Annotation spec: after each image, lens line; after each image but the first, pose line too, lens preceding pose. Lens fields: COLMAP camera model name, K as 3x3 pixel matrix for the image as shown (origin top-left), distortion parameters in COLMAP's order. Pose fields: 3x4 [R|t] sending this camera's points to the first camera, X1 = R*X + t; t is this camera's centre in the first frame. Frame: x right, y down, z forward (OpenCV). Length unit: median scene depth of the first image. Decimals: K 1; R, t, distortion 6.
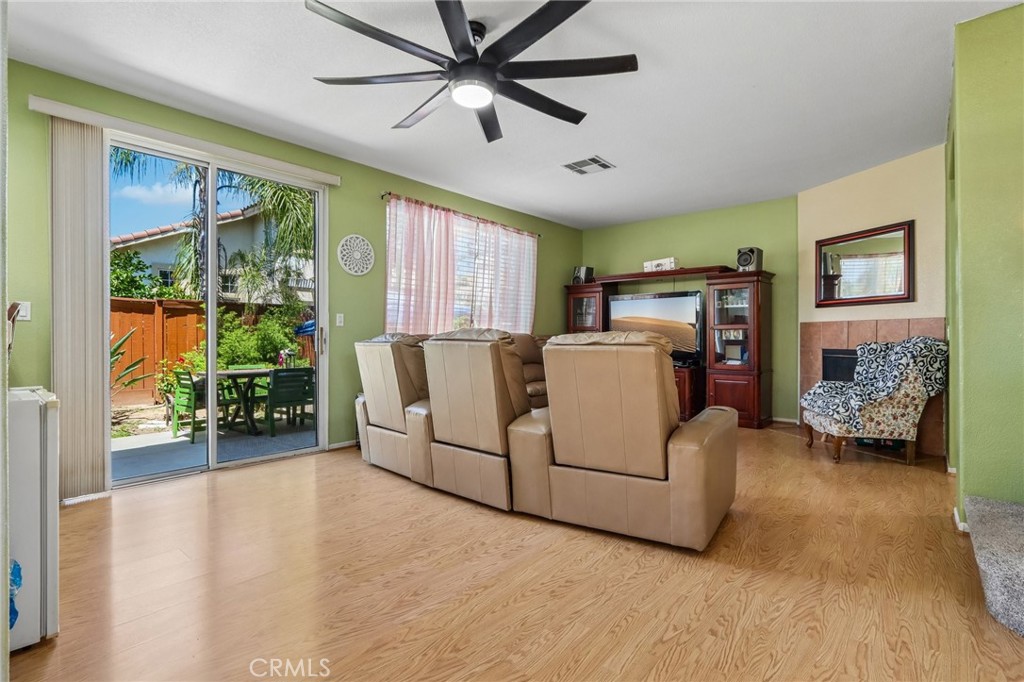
lens RADIAL K [[498.8, 0, 520.3], [0, 498.8, 333.5], [0, 0, 1]] dist [-0.000064, -0.000555]
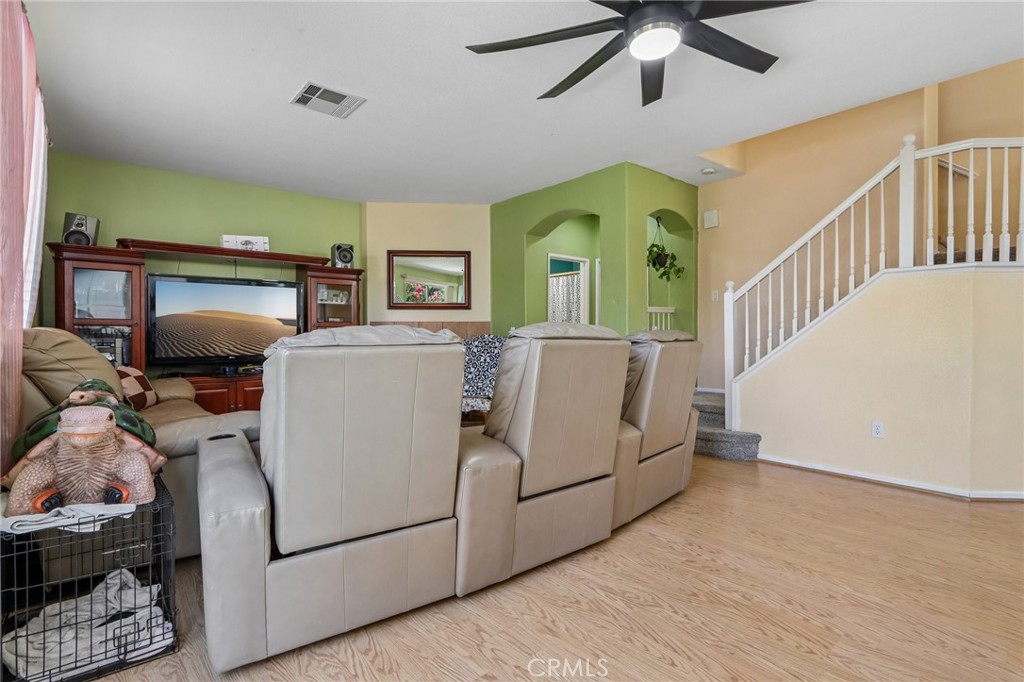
lens RADIAL K [[487.1, 0, 512.0], [0, 487.1, 341.0], [0, 0, 1]] dist [-0.007143, 0.000965]
pose [[0.169844, -0.014253, 0.985368, -0.555132], [-0.004225, 0.999876, 0.015191, 0.003160], [-0.985462, -0.006743, 0.169763, 0.649617]]
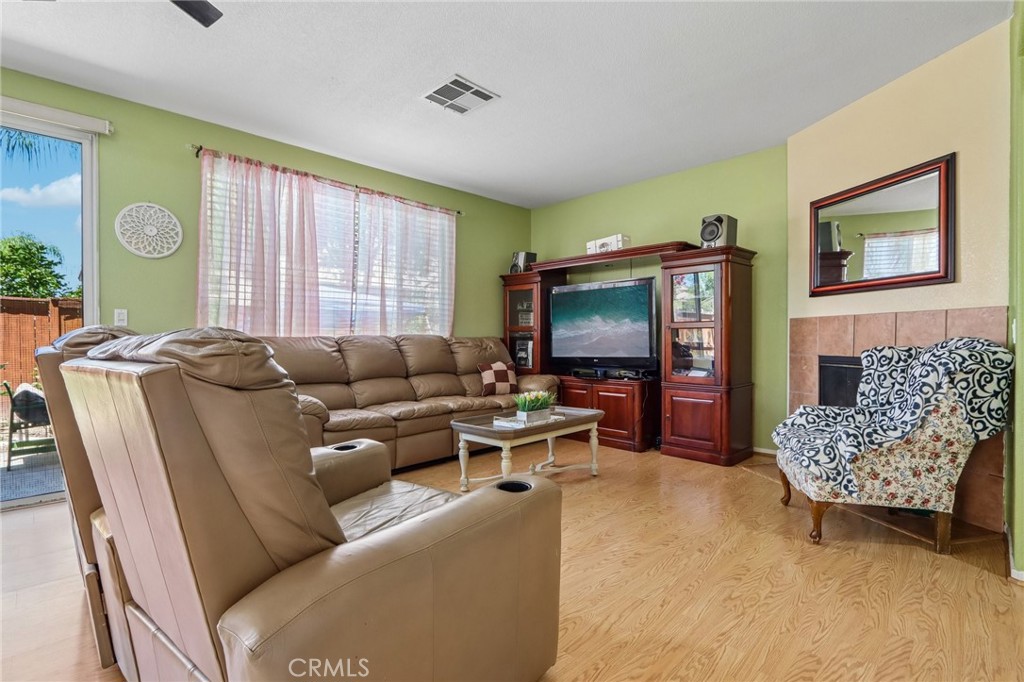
lens RADIAL K [[487.1, 0, 512.0], [0, 487.1, 341.0], [0, 0, 1]] dist [-0.007143, 0.000965]
pose [[0.995908, -0.002492, -0.090342, 0.285696], [0.003524, 0.999930, 0.011269, 0.001530], [0.090308, -0.011541, 0.995847, 0.336752]]
